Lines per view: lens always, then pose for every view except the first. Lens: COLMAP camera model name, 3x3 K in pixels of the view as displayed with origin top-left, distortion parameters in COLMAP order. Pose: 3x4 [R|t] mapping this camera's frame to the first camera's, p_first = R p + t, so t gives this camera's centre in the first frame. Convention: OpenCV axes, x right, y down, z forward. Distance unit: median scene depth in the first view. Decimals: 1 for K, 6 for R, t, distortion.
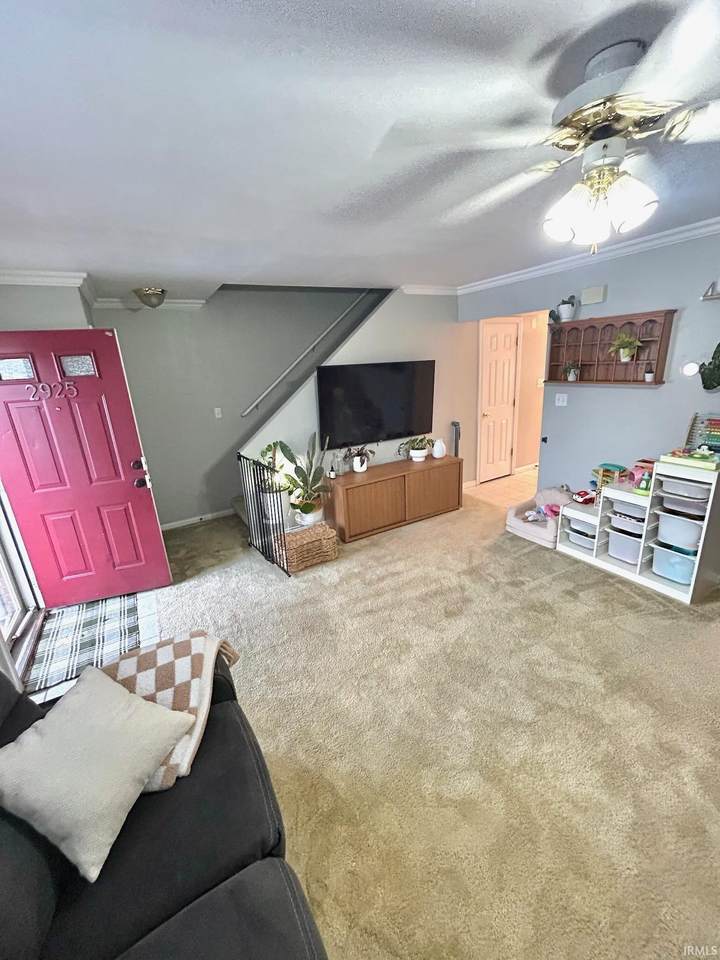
lens RADIAL K [[386.0, 0, 360.0], [0, 386.0, 477.4], [0, 0, 1]] dist [0.000005, 0.000001]
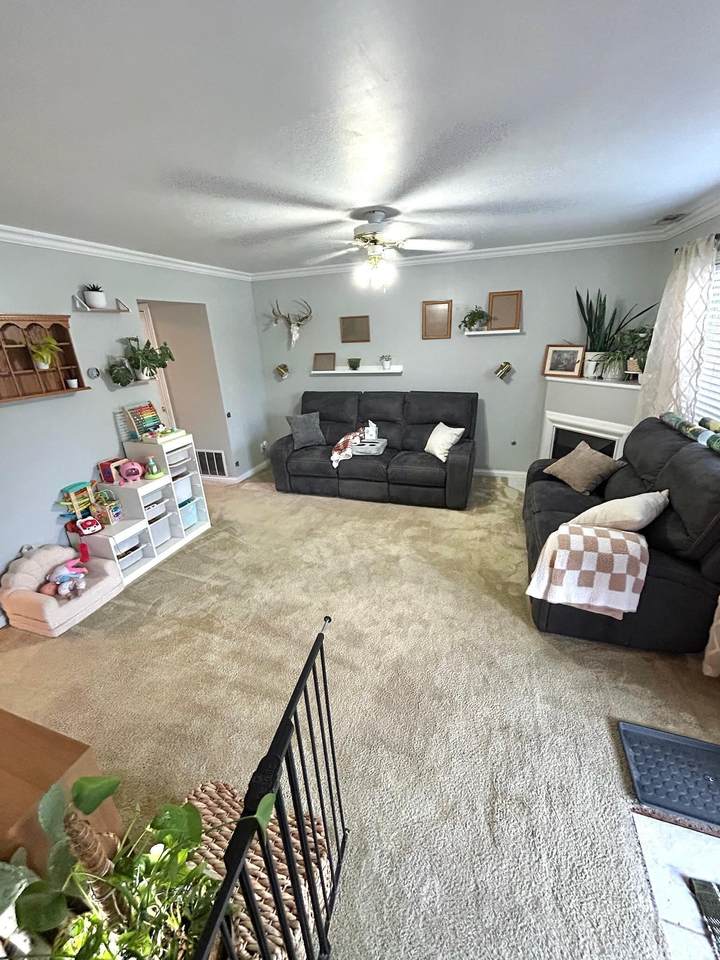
lens RADIAL K [[386.0, 0, 359.9], [0, 386.0, 482.0], [0, 0, 1]] dist [0.000005, 0.000001]
pose [[-0.650993, -0.197254, 0.733007, -0.498720], [0.300555, 0.819748, 0.487524, -0.320221], [-0.697047, 0.537683, -0.474365, 1.117588]]
